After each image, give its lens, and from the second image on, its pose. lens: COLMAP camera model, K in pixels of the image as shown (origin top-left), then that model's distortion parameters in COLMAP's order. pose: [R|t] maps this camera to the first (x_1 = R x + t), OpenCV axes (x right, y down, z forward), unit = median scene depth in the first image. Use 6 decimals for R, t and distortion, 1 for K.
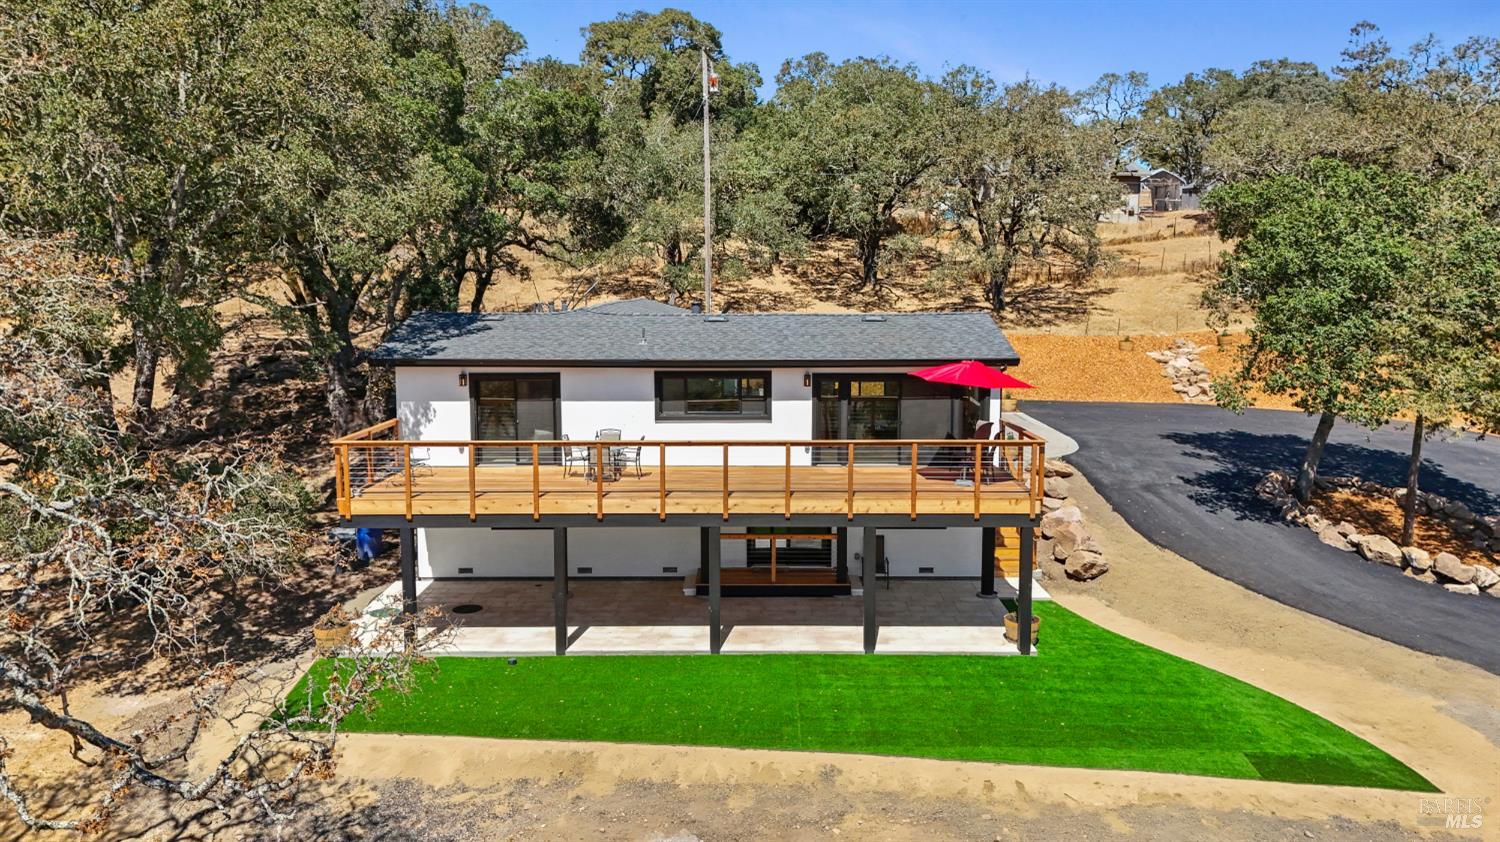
lens RADIAL K [[1120.8, 0, 748.5], [0, 1120.8, 422.0], [0, 0, 1]] dist [0.020559, -0.010617]
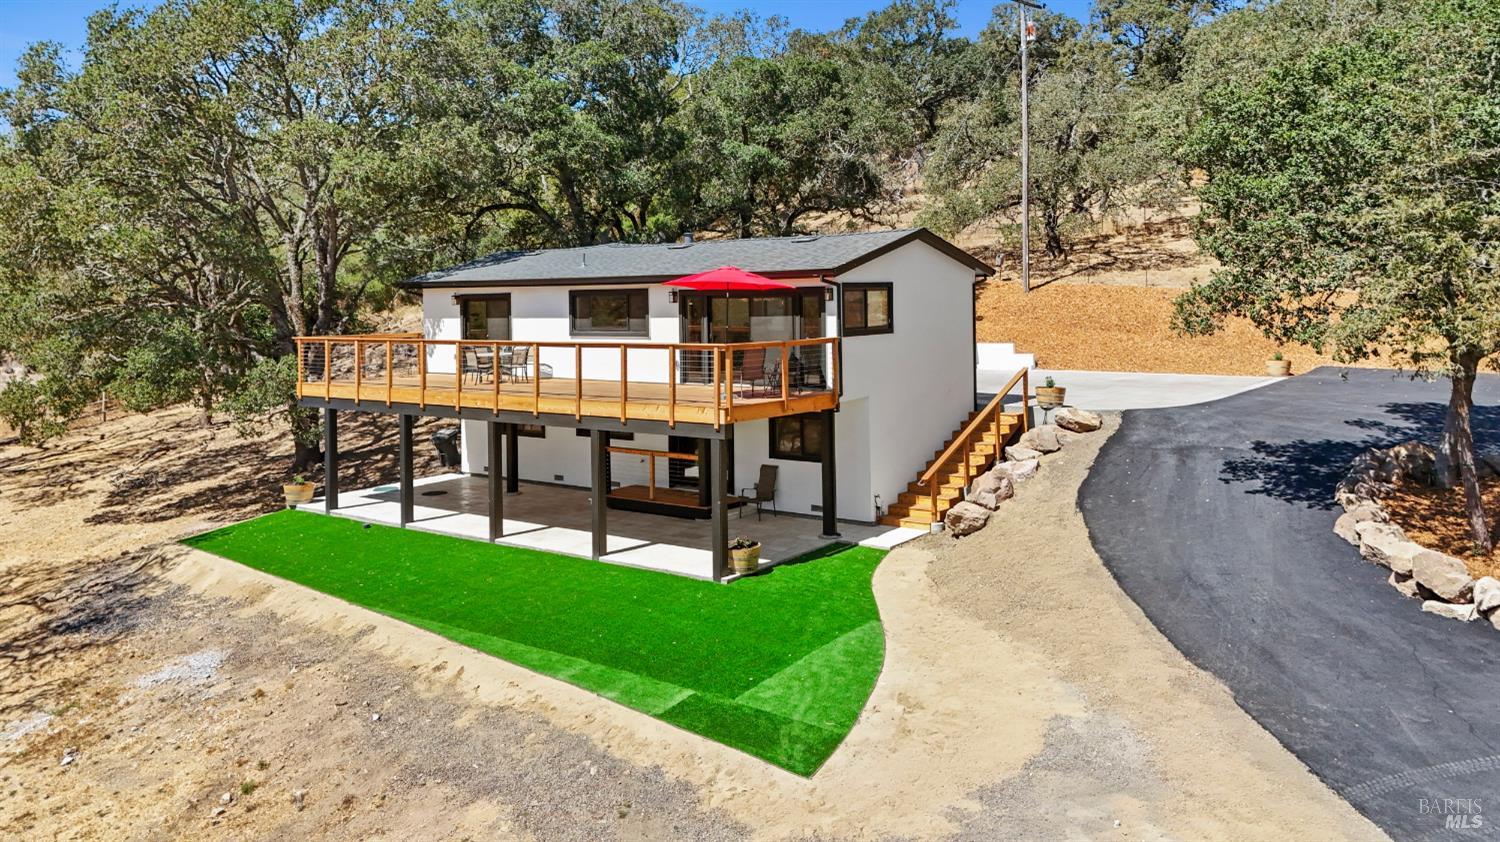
lens RADIAL K [[1120.8, 0, 749.8], [0, 1120.8, 418.7], [0, 0, 1]] dist [0.020559, -0.010617]
pose [[0.814550, 0.056843, -0.577302, 0.680205], [-0.053110, 0.998315, 0.023362, 0.043022], [0.577657, 0.011631, 0.816196, 0.227075]]
